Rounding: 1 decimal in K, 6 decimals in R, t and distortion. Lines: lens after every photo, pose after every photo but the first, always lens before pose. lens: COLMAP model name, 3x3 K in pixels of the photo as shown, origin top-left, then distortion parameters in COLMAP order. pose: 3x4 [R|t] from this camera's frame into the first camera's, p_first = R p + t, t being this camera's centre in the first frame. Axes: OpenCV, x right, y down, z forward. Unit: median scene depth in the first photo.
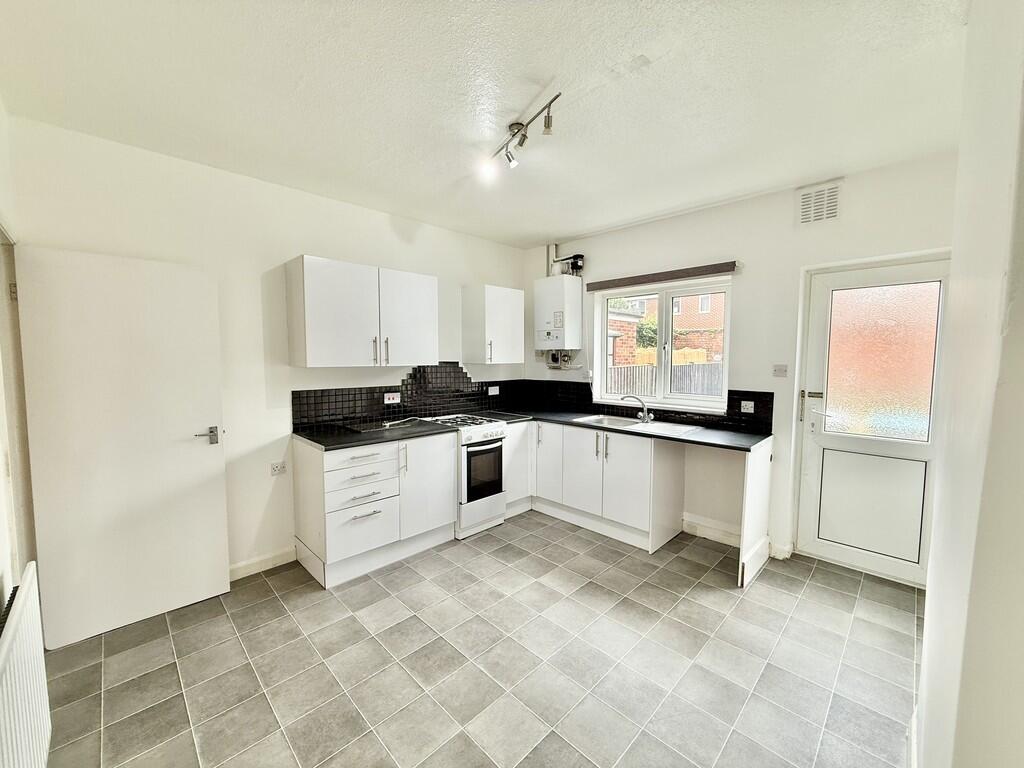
lens RADIAL K [[406.9, 0, 508.5], [0, 406.9, 383.7], [0, 0, 1]] dist [-0.002392, -0.000117]
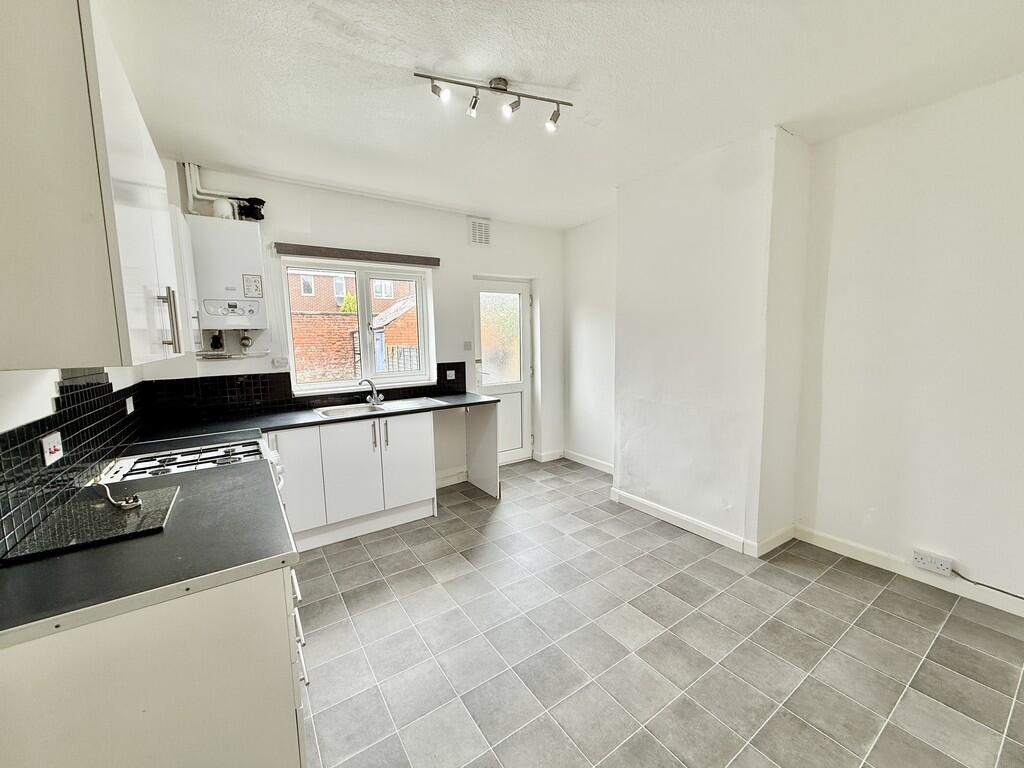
lens RADIAL K [[406.9, 0, 496.6], [0, 406.9, 381.2], [0, 0, 1]] dist [-0.002392, -0.000117]
pose [[0.195127, -0.115107, 0.974000, -0.632855], [0.079689, 0.991666, 0.101230, -0.041634], [-0.977535, 0.057865, 0.202673, 0.580043]]
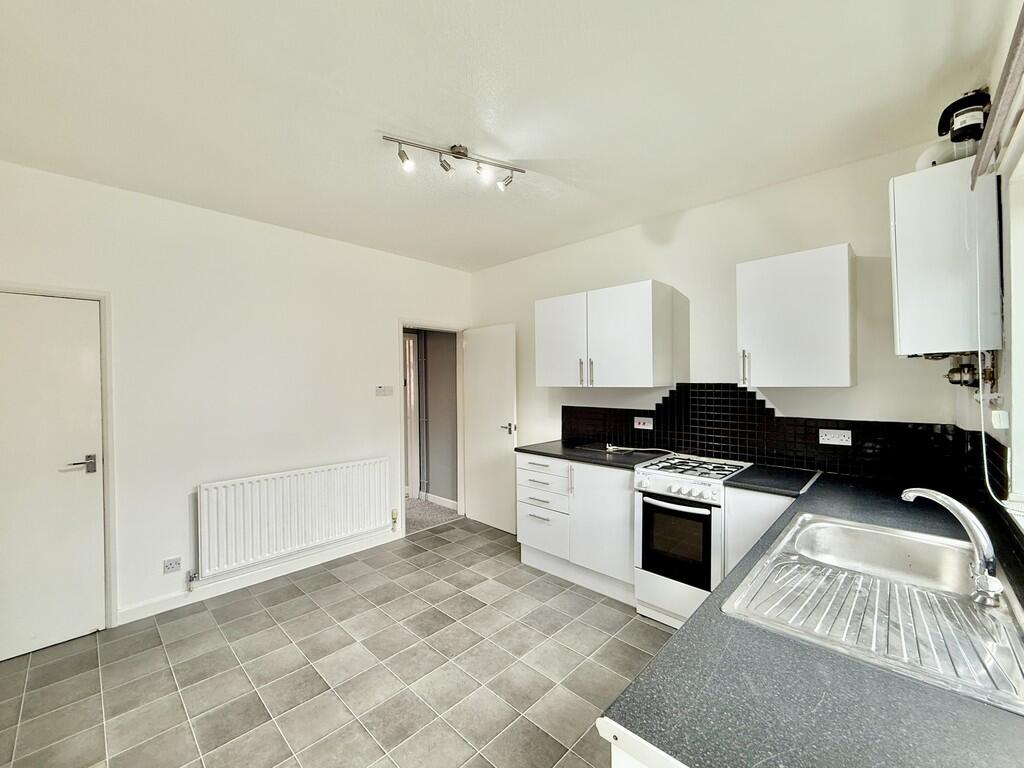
lens RADIAL K [[406.9, 0, 502.4], [0, 406.9, 382.2], [0, 0, 1]] dist [-0.002392, -0.000117]
pose [[0.027448, 0.002496, -0.999620, 0.687898], [-0.056865, 0.998381, 0.000932, -0.043617], [0.998004, 0.056818, 0.027545, 0.739045]]
